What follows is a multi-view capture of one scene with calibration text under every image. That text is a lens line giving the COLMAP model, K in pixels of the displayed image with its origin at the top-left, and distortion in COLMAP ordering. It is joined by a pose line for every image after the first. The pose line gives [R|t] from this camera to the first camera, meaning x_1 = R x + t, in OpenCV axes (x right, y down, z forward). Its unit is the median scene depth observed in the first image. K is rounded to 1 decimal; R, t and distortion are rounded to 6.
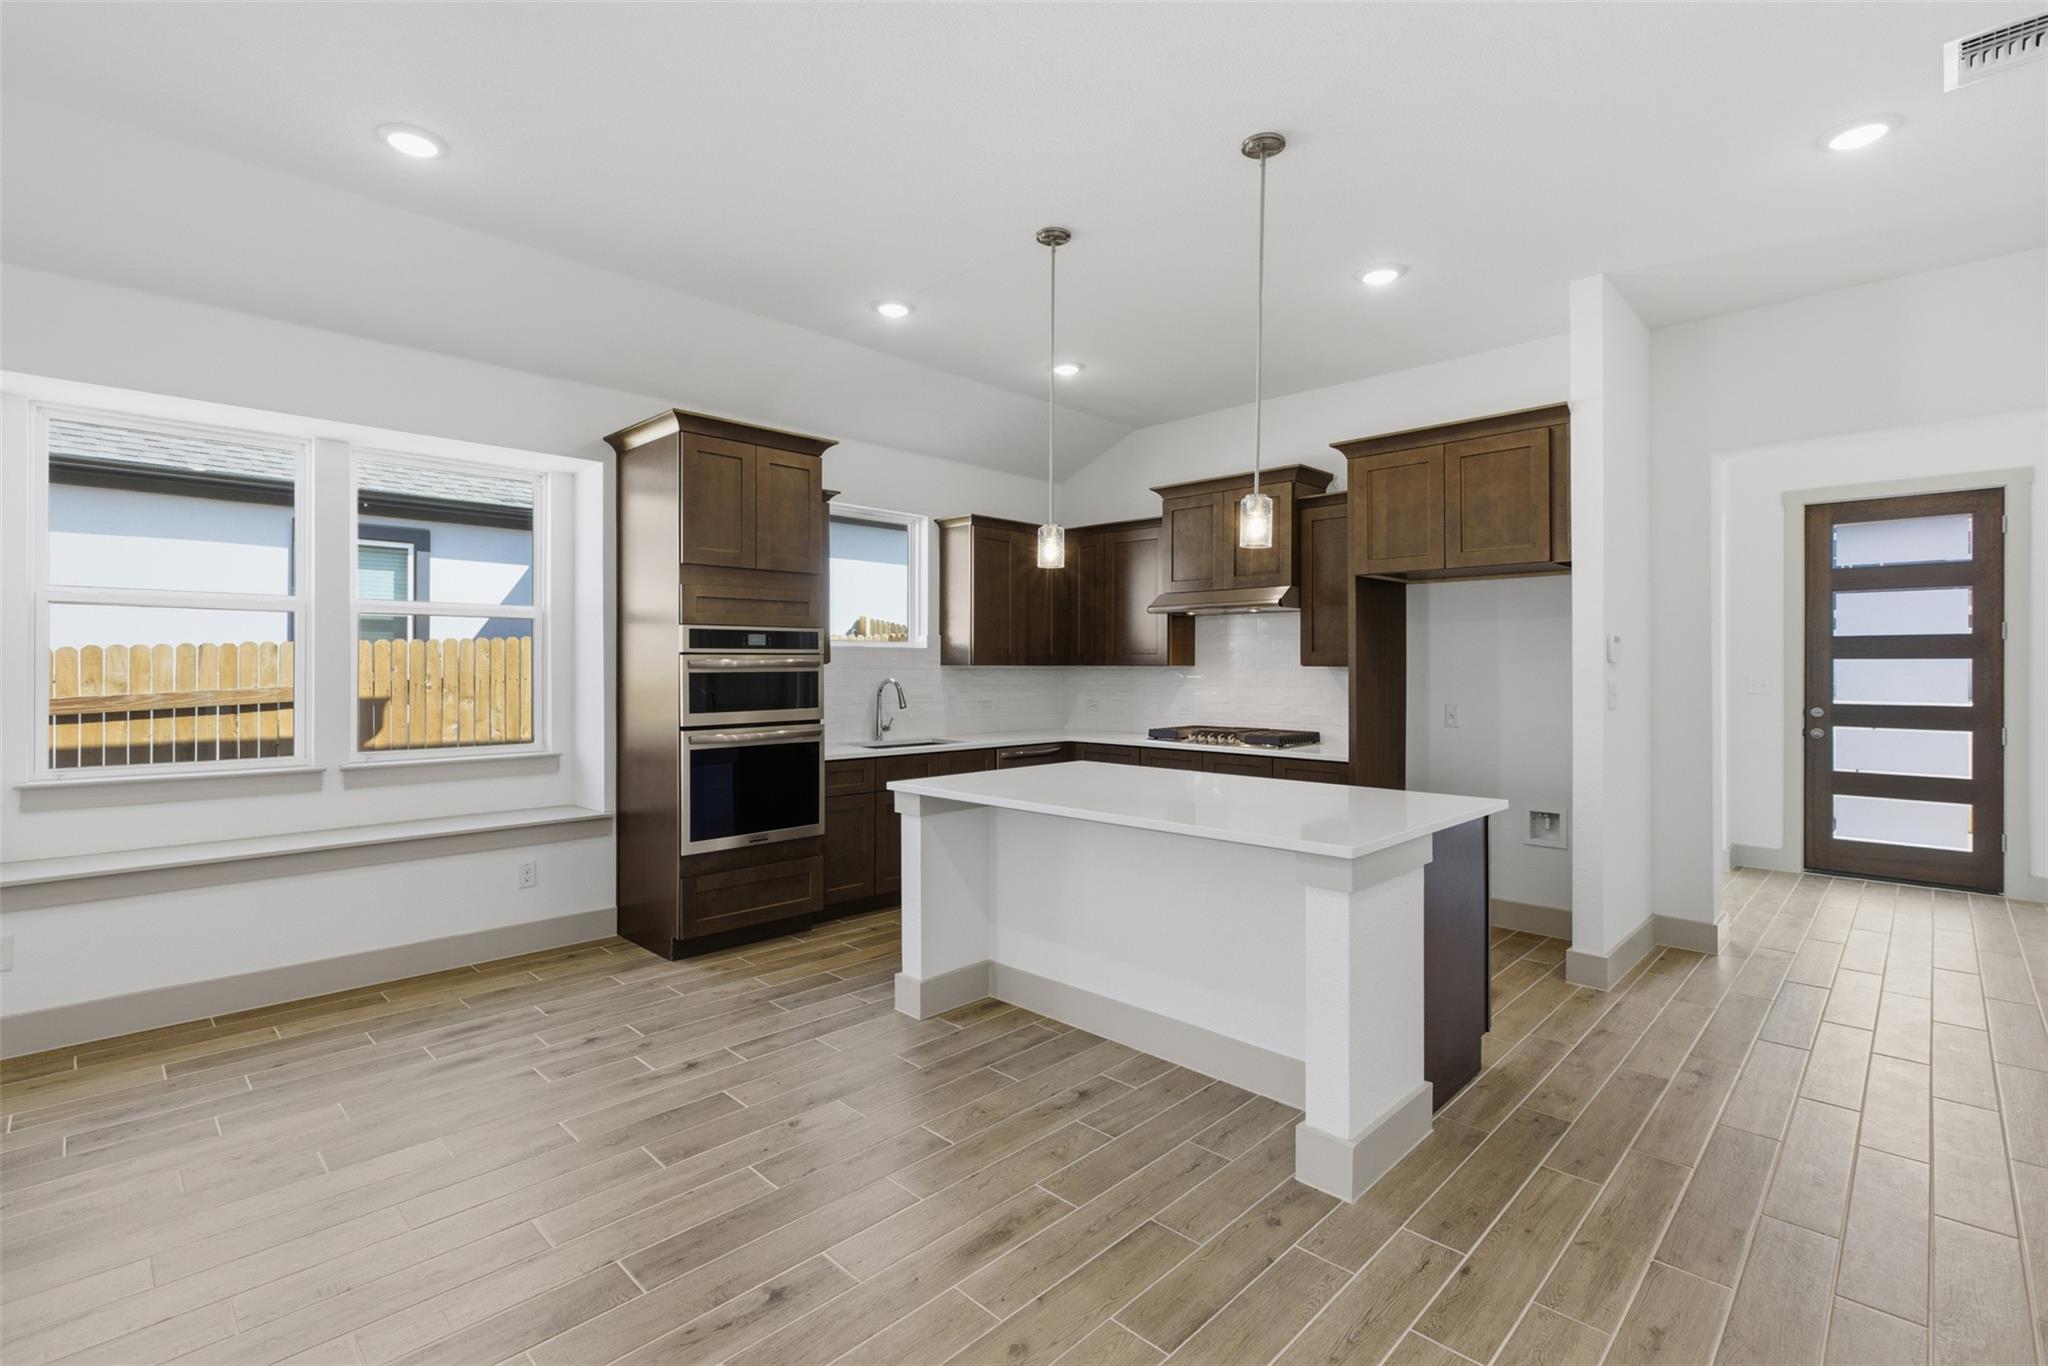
lens RADIAL K [[935.3, 0, 1010.8], [0, 935.3, 668.9], [0, 0, 1]] dist [-0.002889, -0.000053]
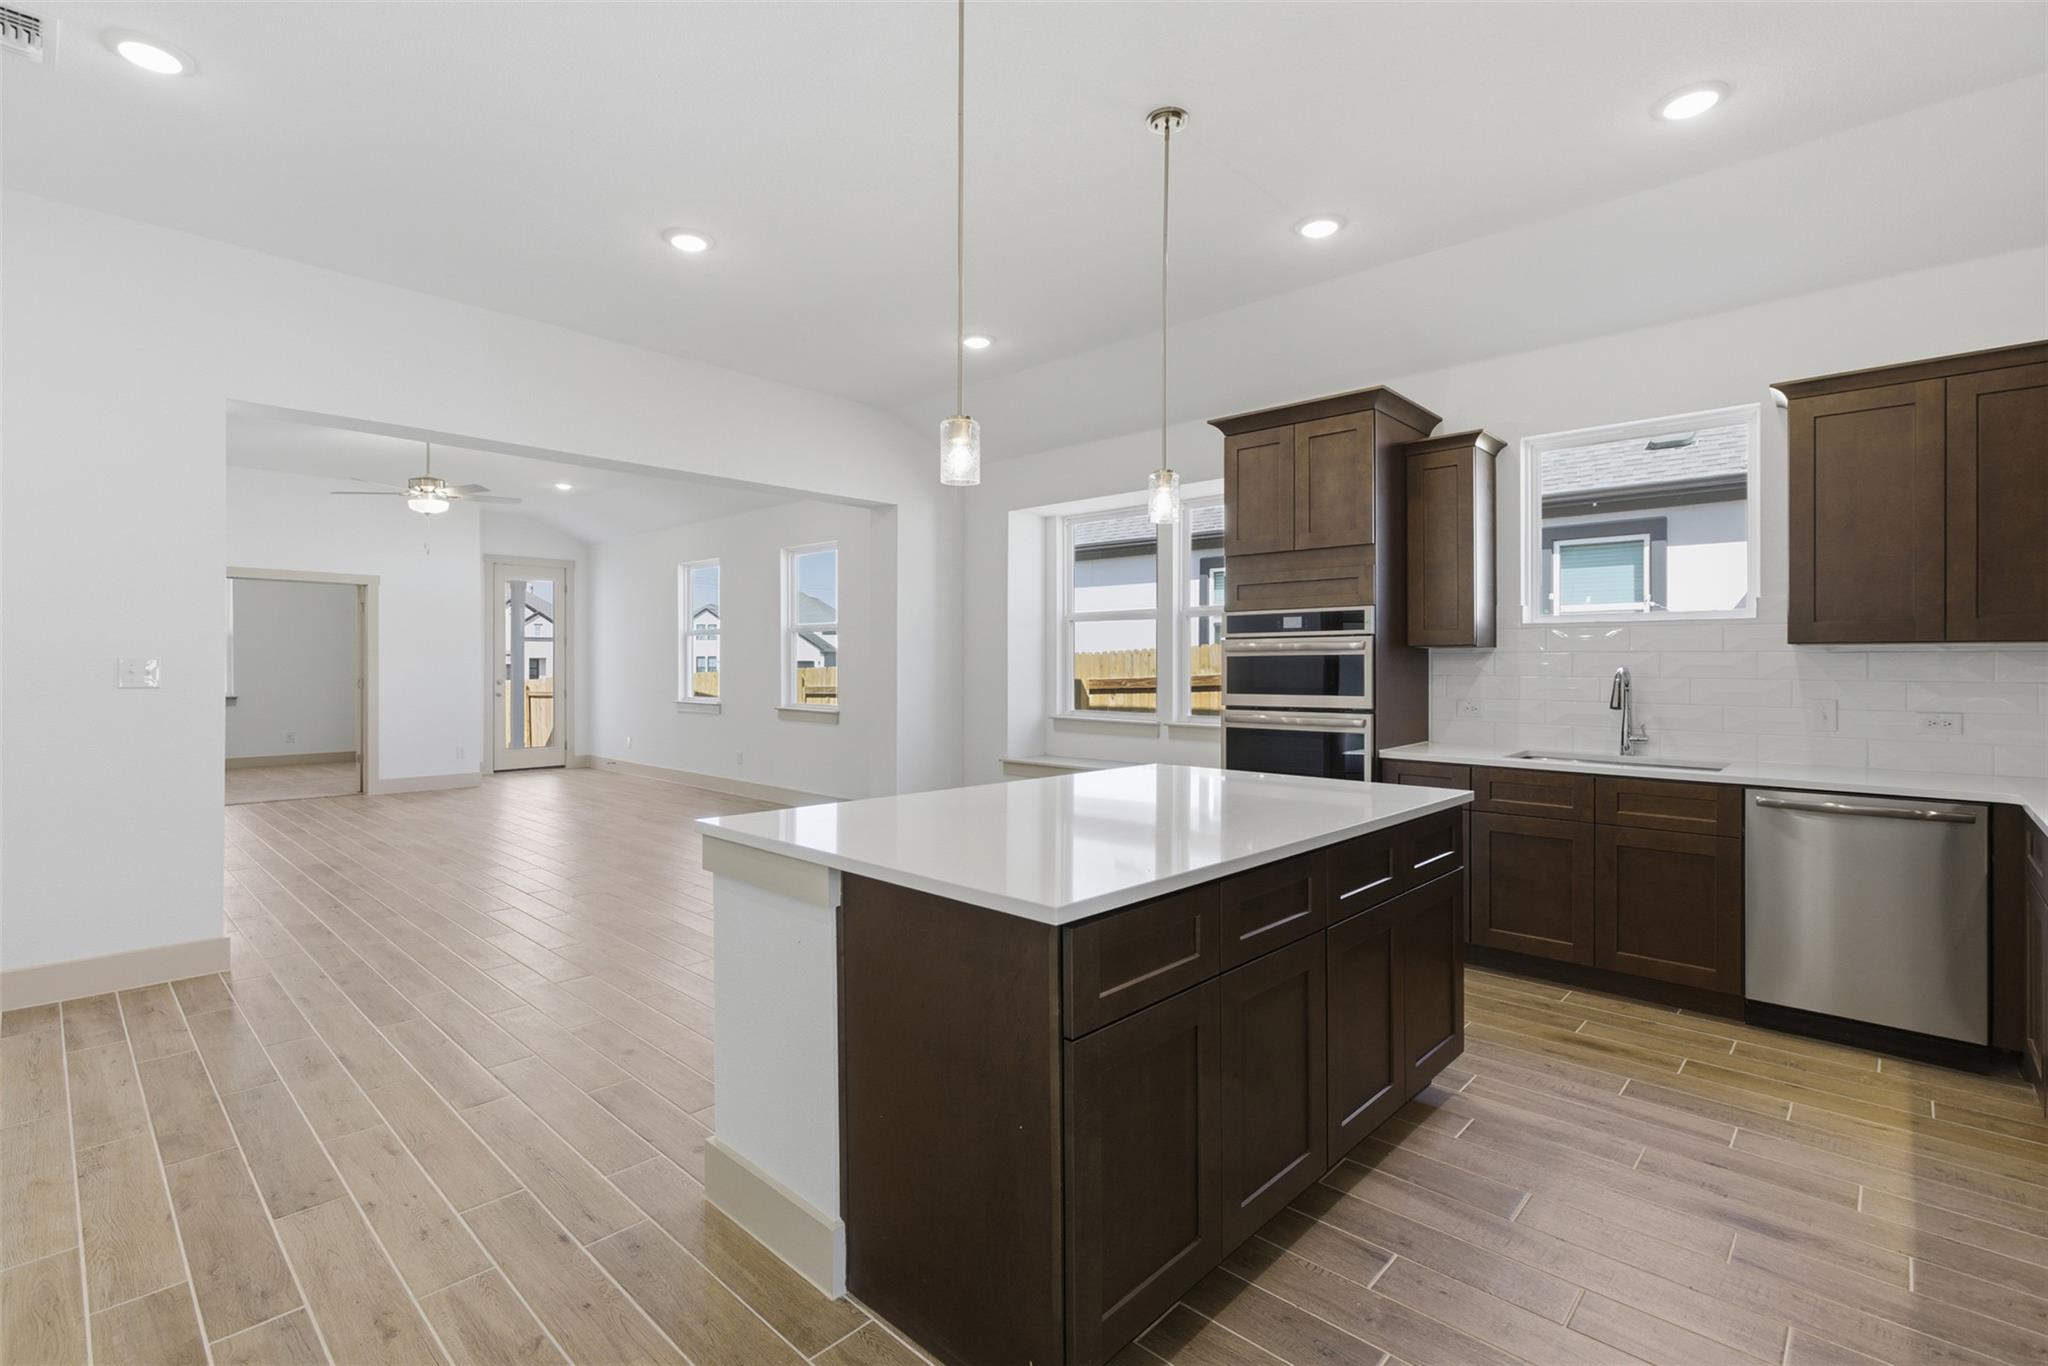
lens RADIAL K [[935.3, 0, 1010.8], [0, 935.3, 668.9], [0, 0, 1]] dist [-0.002889, -0.000053]
pose [[0.020053, 0.002983, -0.999794, 0.706102], [-0.004560, 0.999985, 0.002892, 0.016127], [0.999789, 0.004501, 0.020066, 0.689615]]
